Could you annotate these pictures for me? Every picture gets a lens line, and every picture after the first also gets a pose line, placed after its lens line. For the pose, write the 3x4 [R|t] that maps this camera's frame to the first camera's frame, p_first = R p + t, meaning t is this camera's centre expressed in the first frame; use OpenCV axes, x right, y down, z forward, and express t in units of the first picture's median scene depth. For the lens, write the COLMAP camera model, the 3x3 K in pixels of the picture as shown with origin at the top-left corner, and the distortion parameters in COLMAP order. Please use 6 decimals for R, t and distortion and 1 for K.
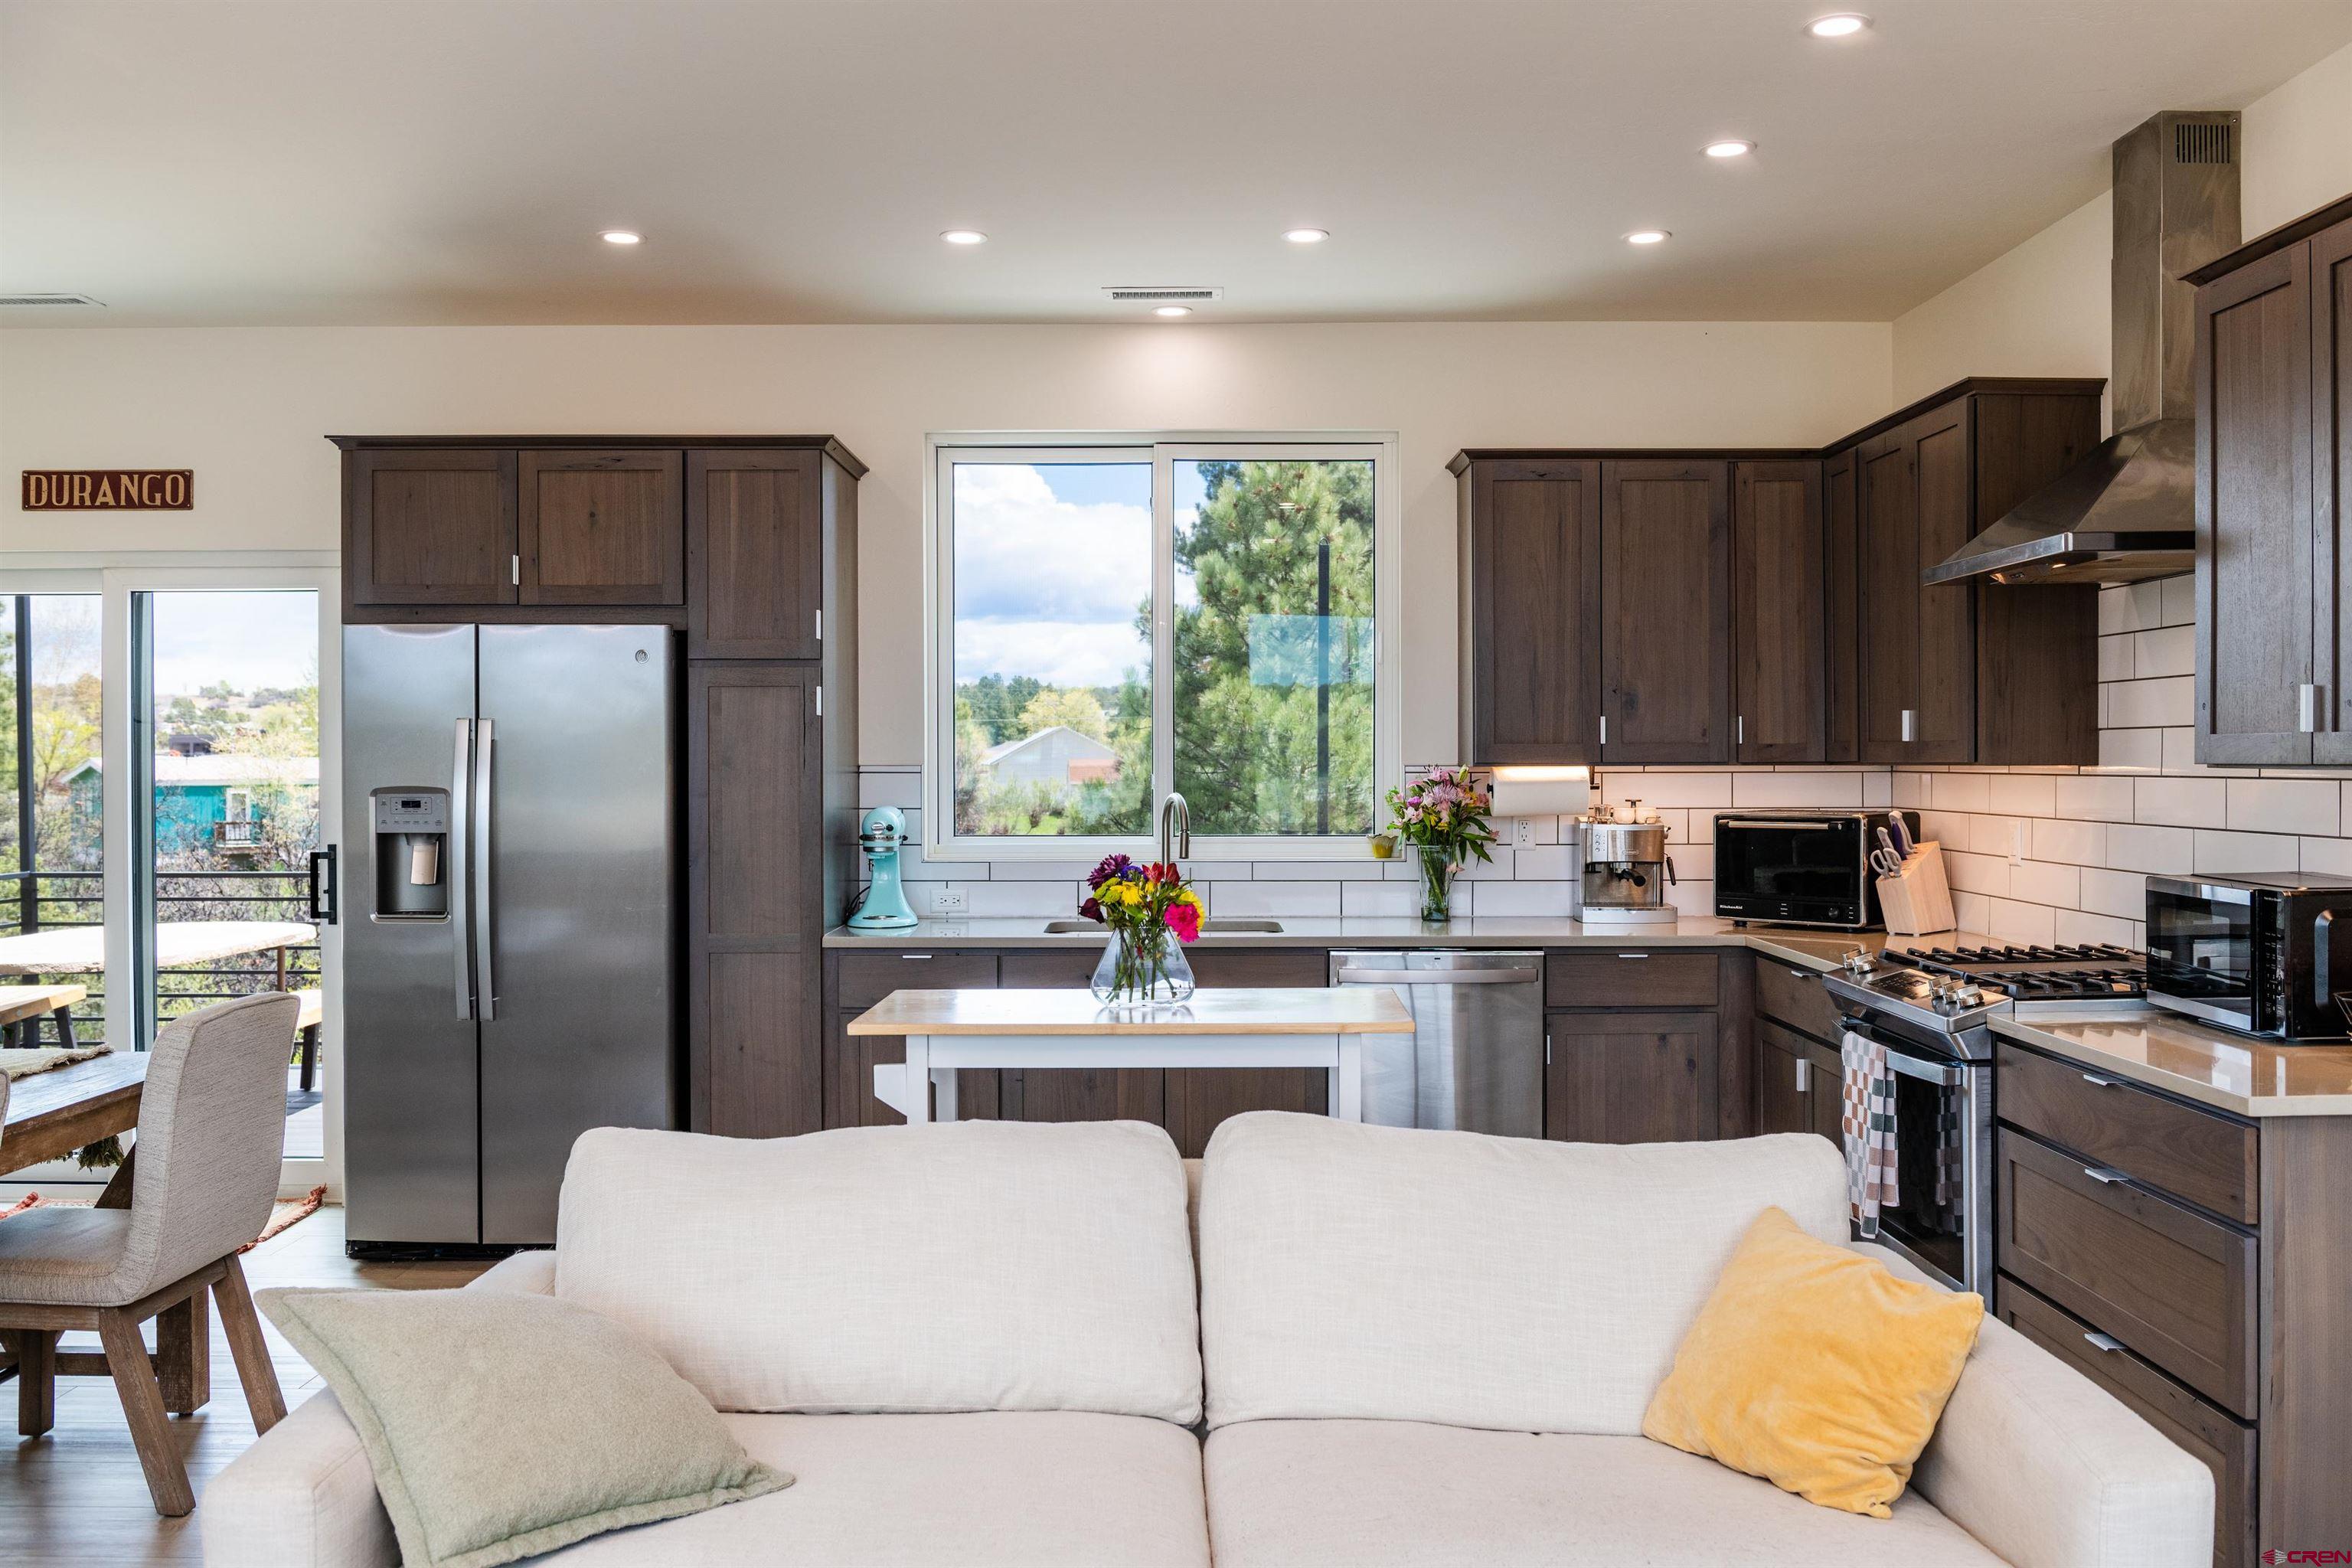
lens RADIAL K [[1915.3, 0, 1176.0], [0, 1915.3, 784.0], [0, 0, 1]] dist [-0.028986, 0.003917]
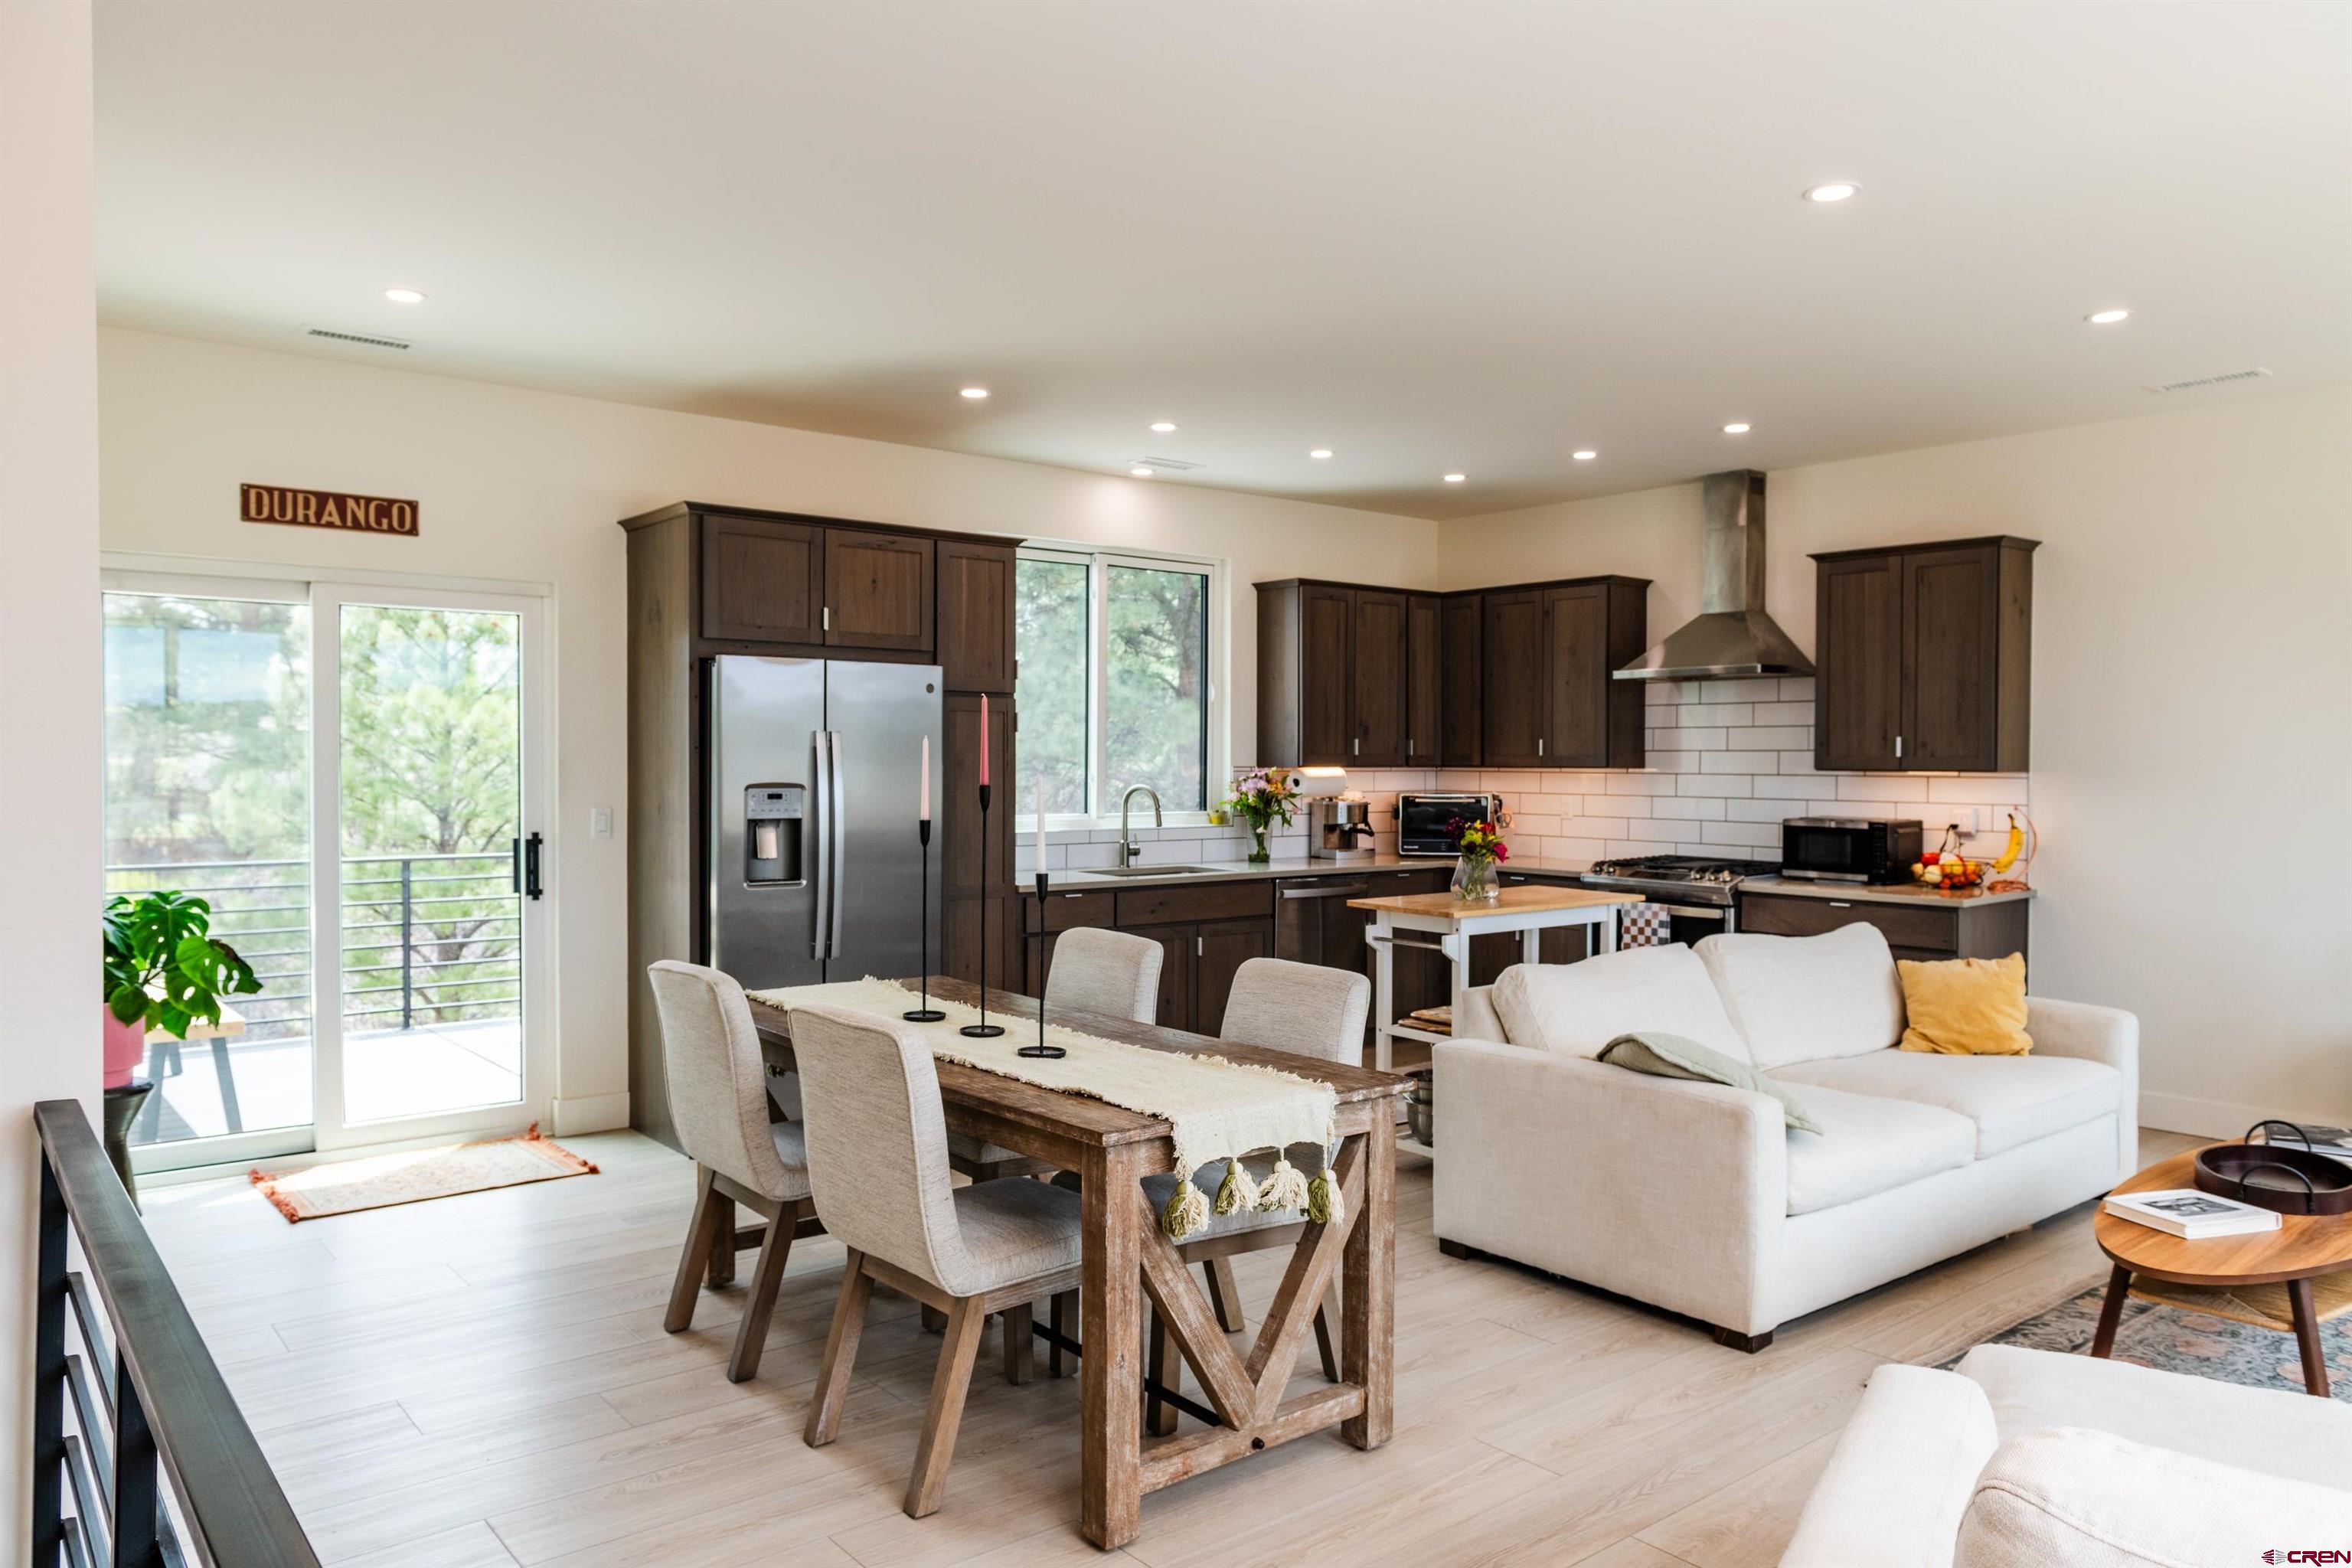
lens RADIAL K [[1590.7, 0, 1165.6], [0, 1590.7, 747.5], [0, 0, 1]] dist [-0.003709, -0.000926]
pose [[0.776689, 0.009654, 0.629811, -0.798067], [0.001734, 0.999846, -0.017465, -0.002853], [-0.629882, 0.014657, 0.776552, -0.004386]]
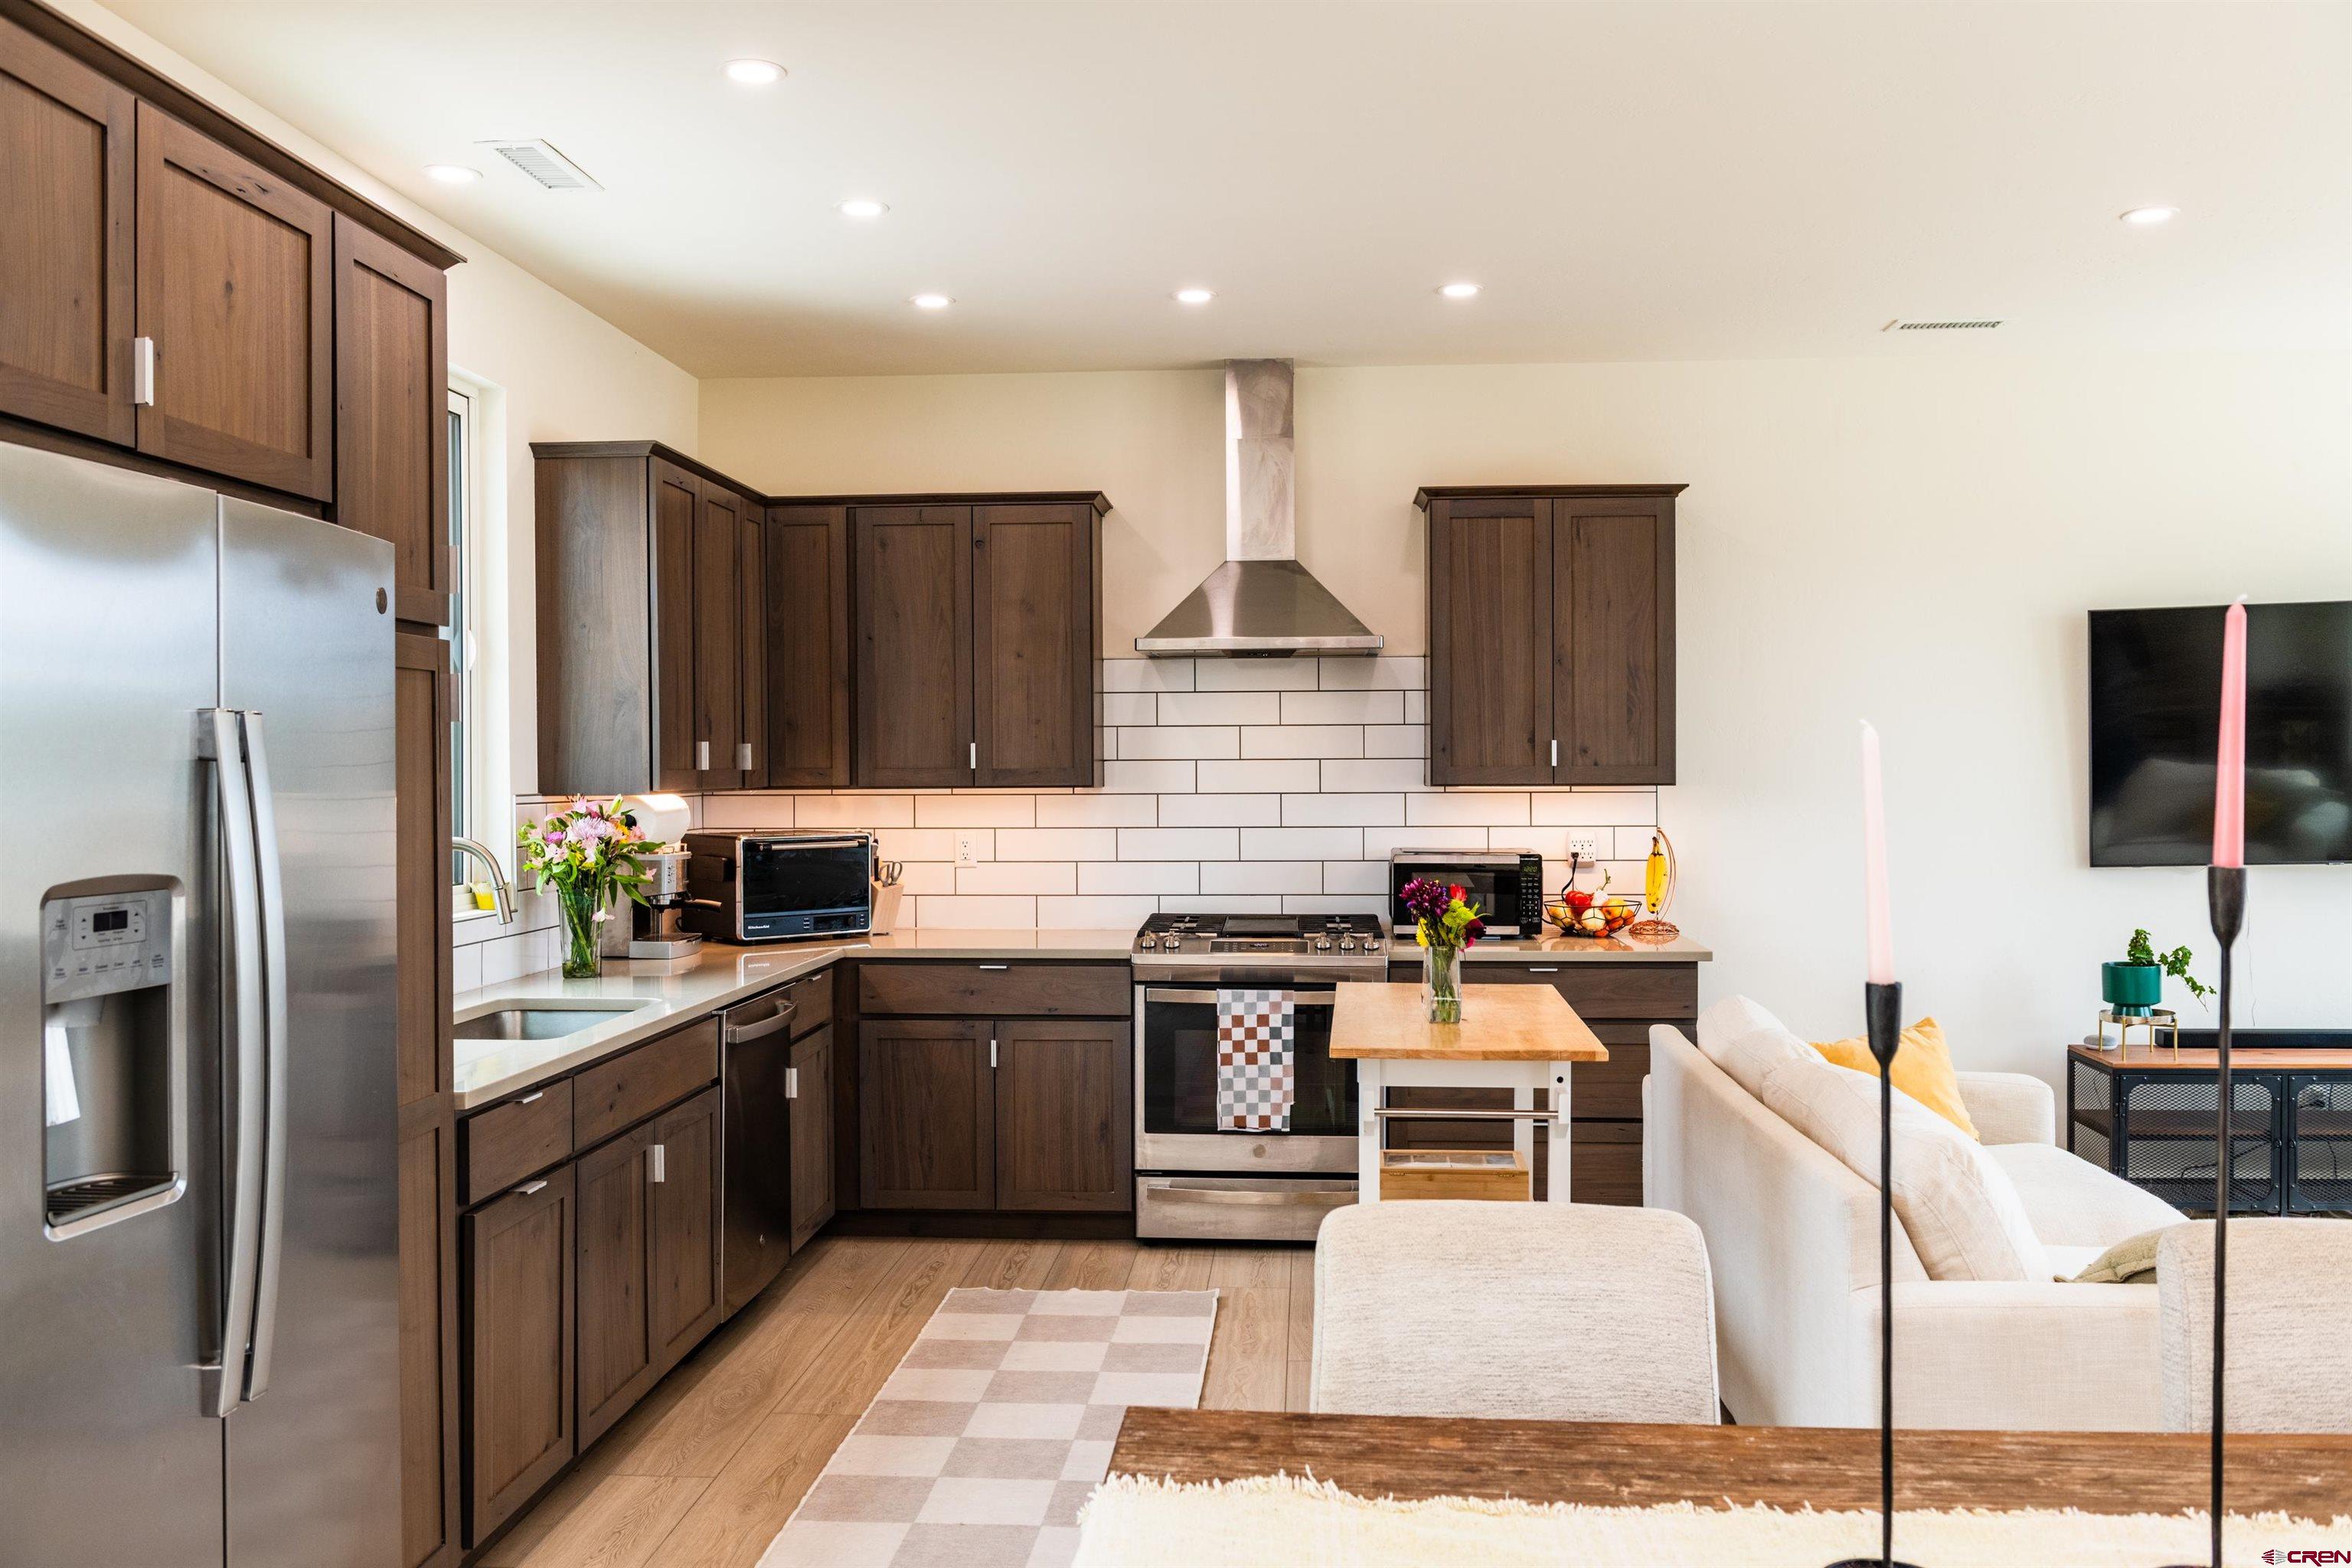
lens RADIAL K [[1915.3, 0, 1176.0], [0, 1915.3, 784.0], [0, 0, 1]] dist [-0.028986, 0.003917]
pose [[0.070196, -0.006603, 0.997511, -0.711962], [0.017527, 0.999832, 0.005385, -0.014711], [-0.997379, 0.017105, 0.070300, 0.684173]]
